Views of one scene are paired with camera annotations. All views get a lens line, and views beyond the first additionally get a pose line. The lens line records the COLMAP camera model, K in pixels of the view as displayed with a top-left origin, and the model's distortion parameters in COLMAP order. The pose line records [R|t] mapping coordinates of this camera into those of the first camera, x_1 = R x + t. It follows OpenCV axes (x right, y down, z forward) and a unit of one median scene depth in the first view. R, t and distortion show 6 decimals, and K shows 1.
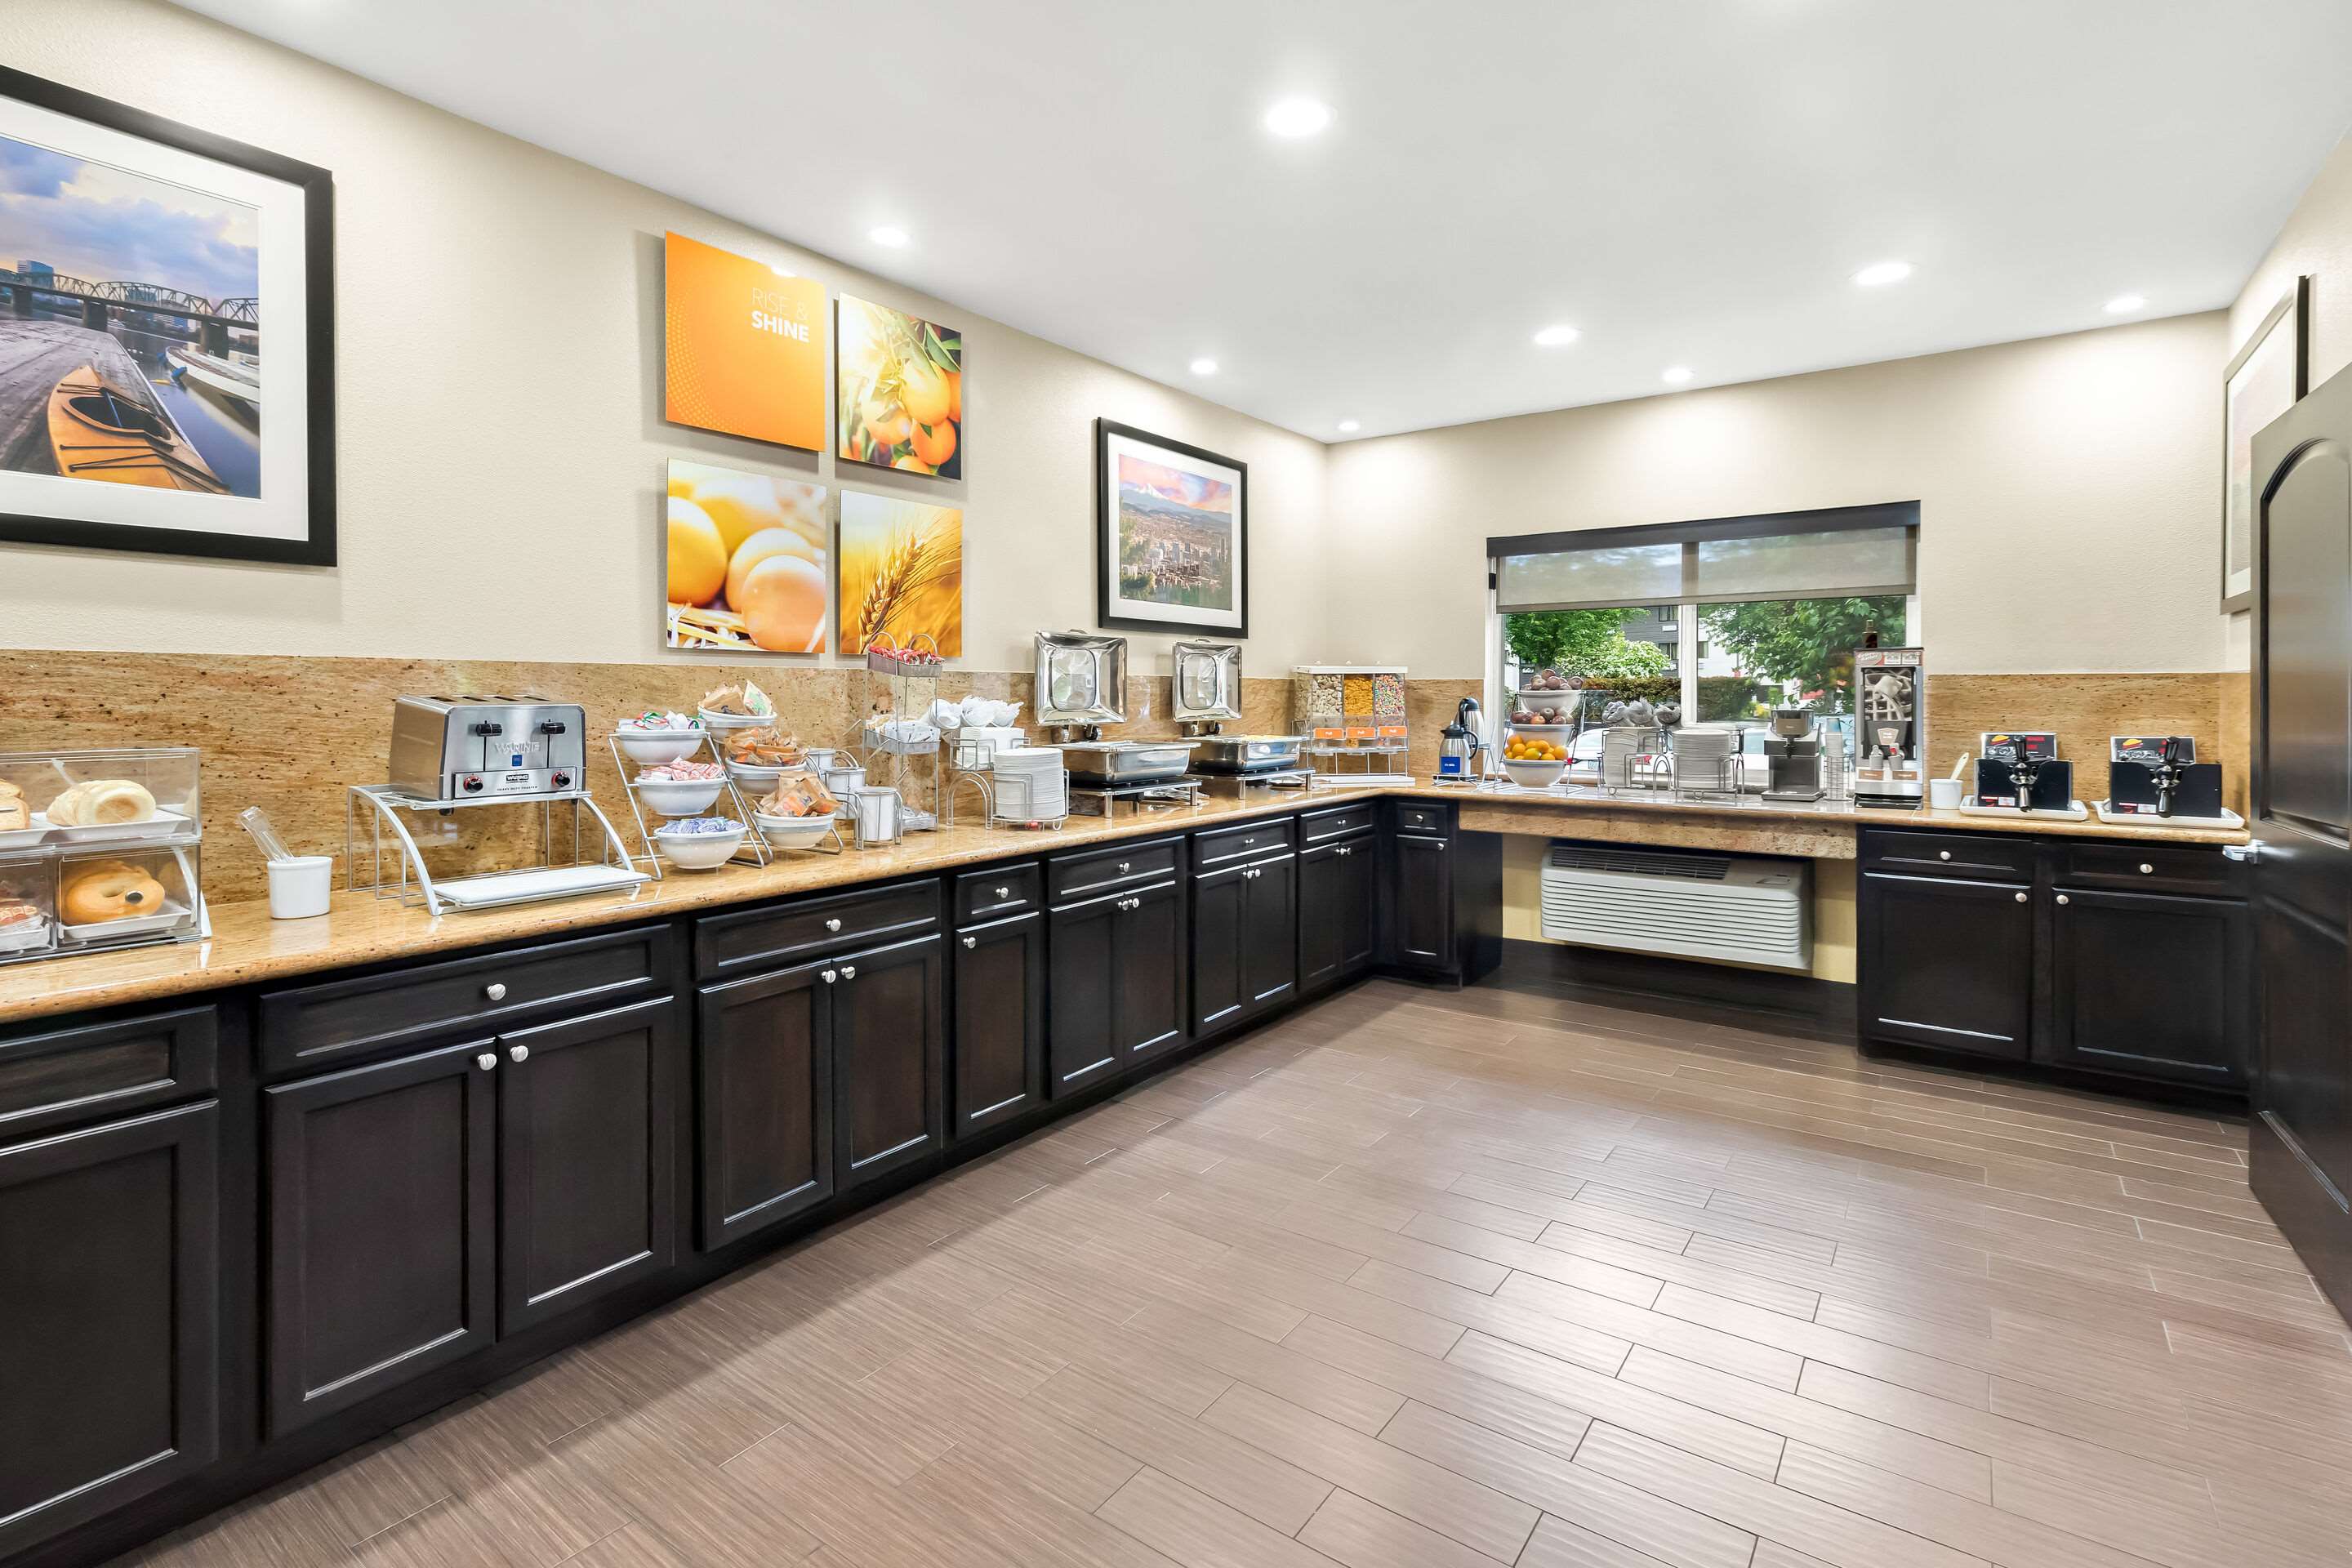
lens RADIAL K [[1110.8, 0, 1160.5], [0, 1110.8, 699.5], [0, 0, 1]] dist [0.000247, 0.000635]
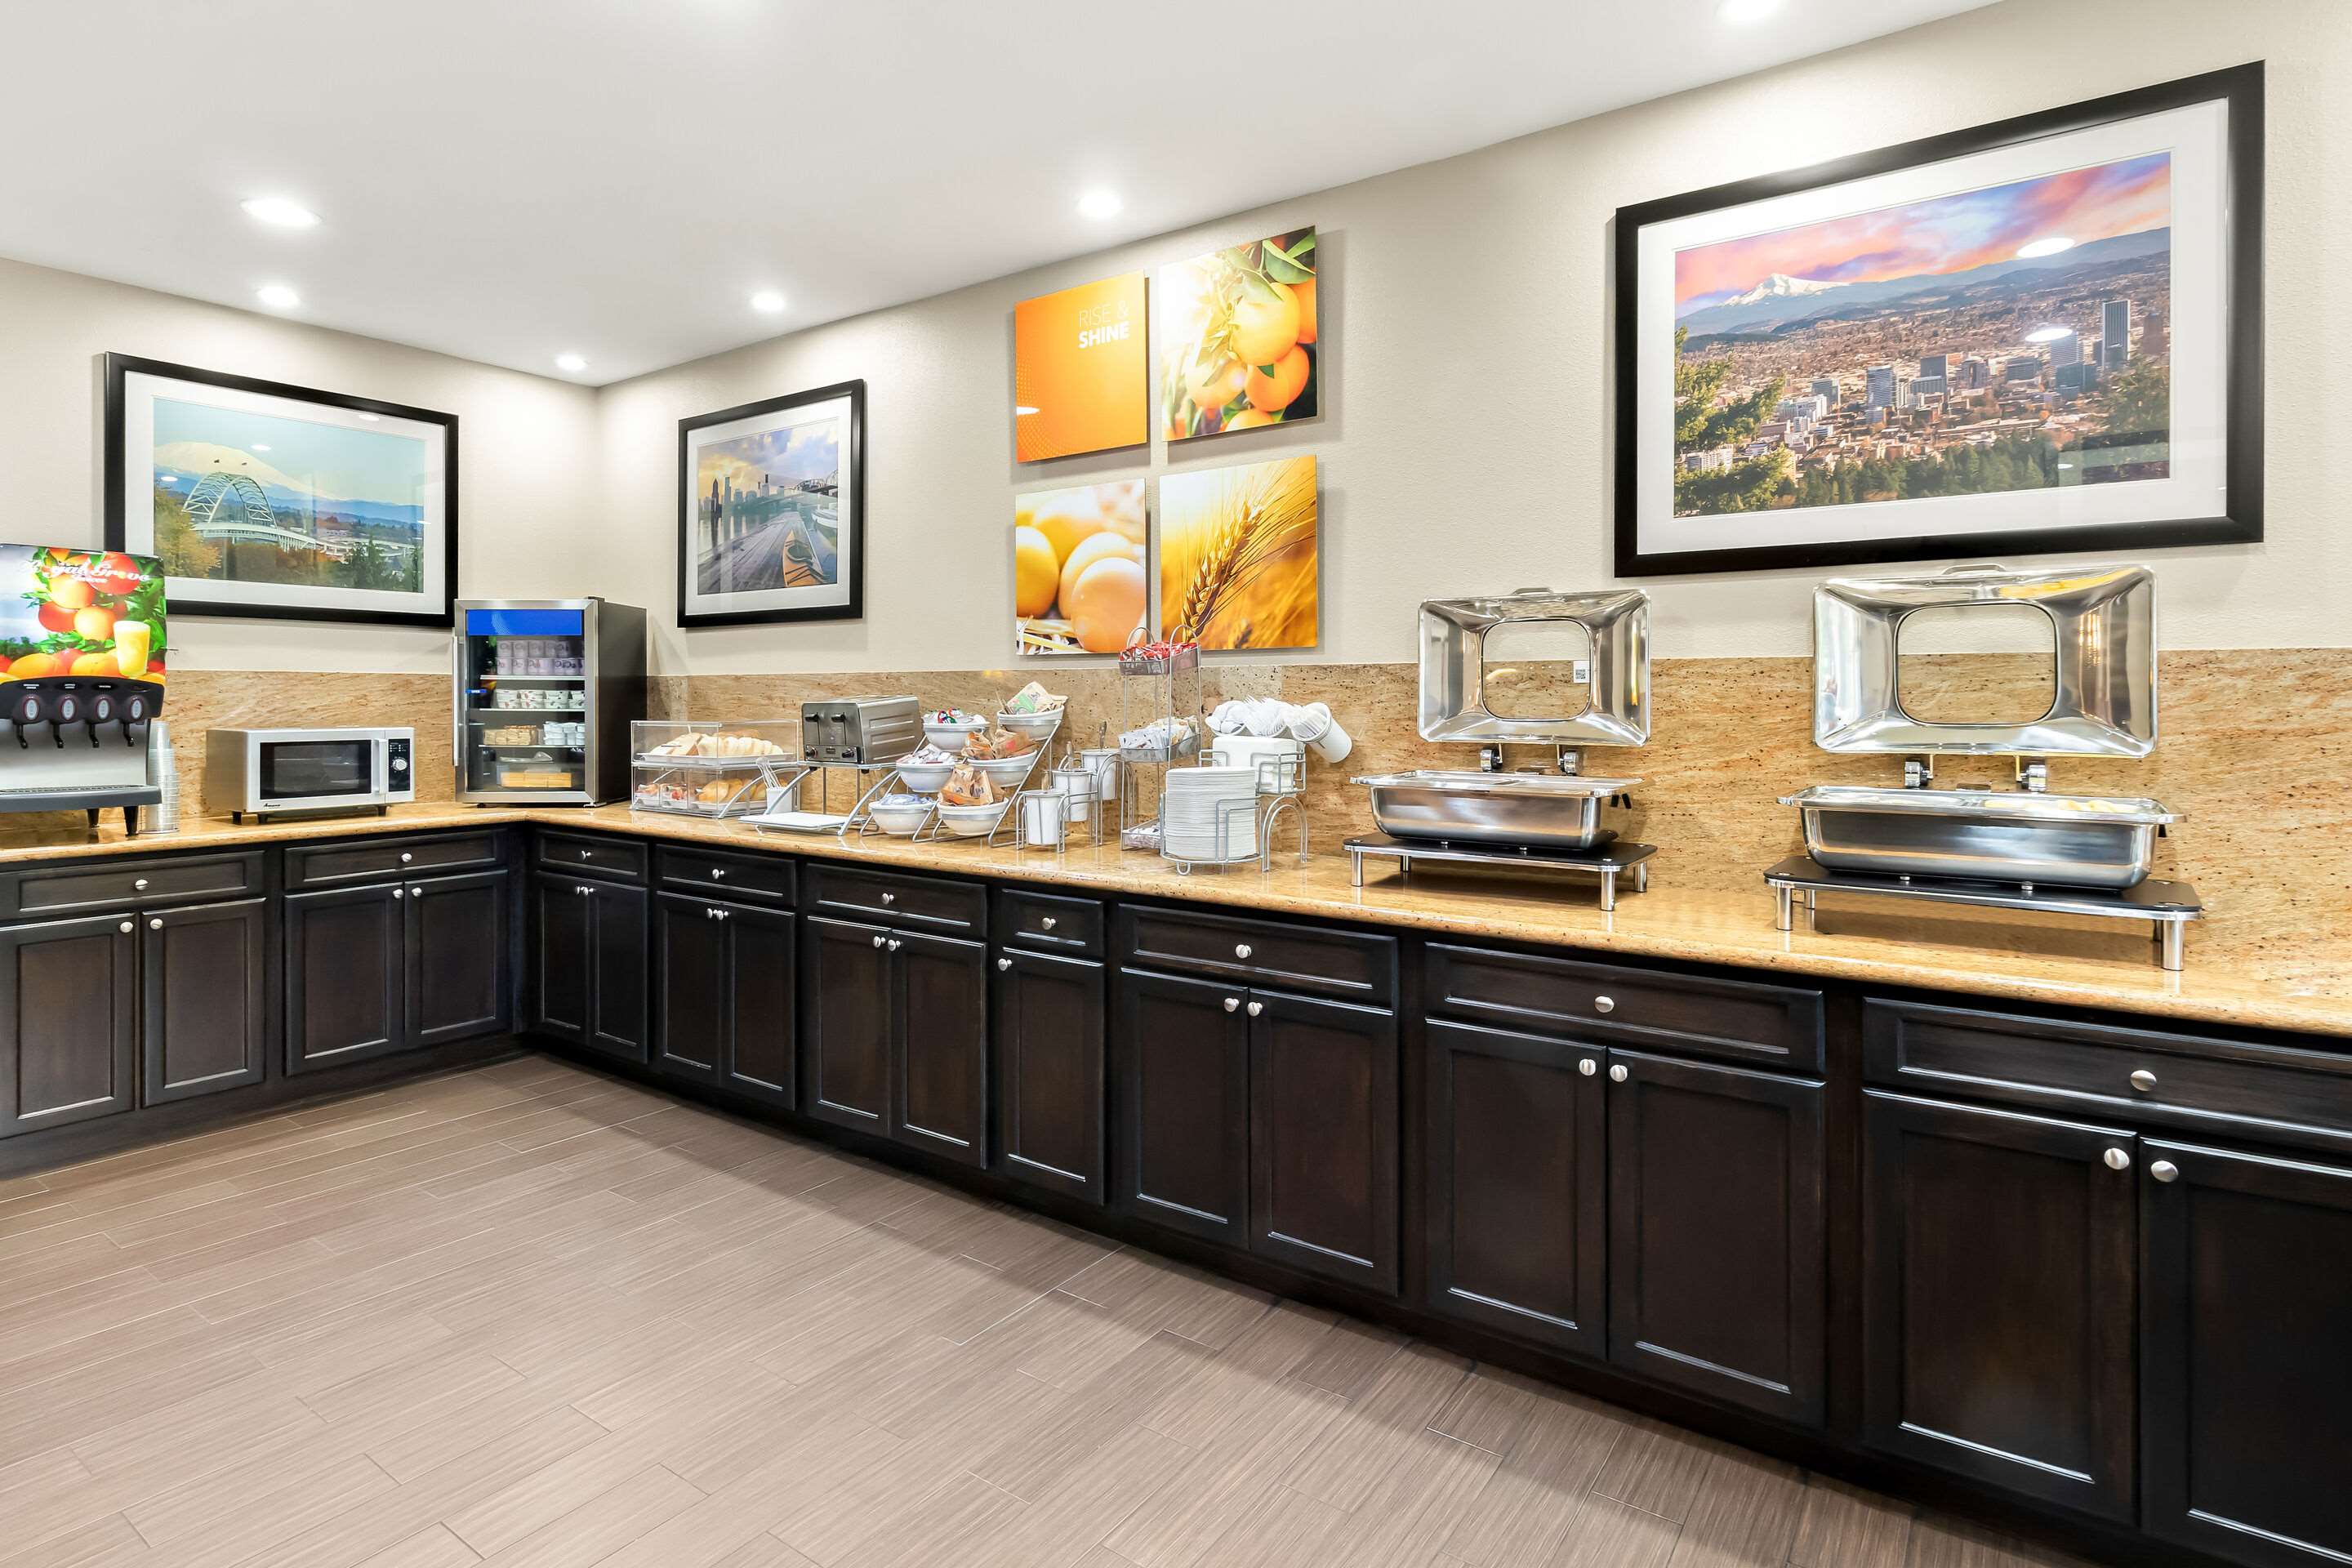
lens RADIAL K [[1209.1, 0, 1182.2], [0, 1209.1, 703.9], [0, 0, 1]] dist [-0.004223, 0.002296]
pose [[0.022629, 0.006146, -0.999725, 0.710326], [-0.004344, 0.999972, 0.006049, -0.002792], [0.999735, 0.004206, 0.022655, 0.961273]]
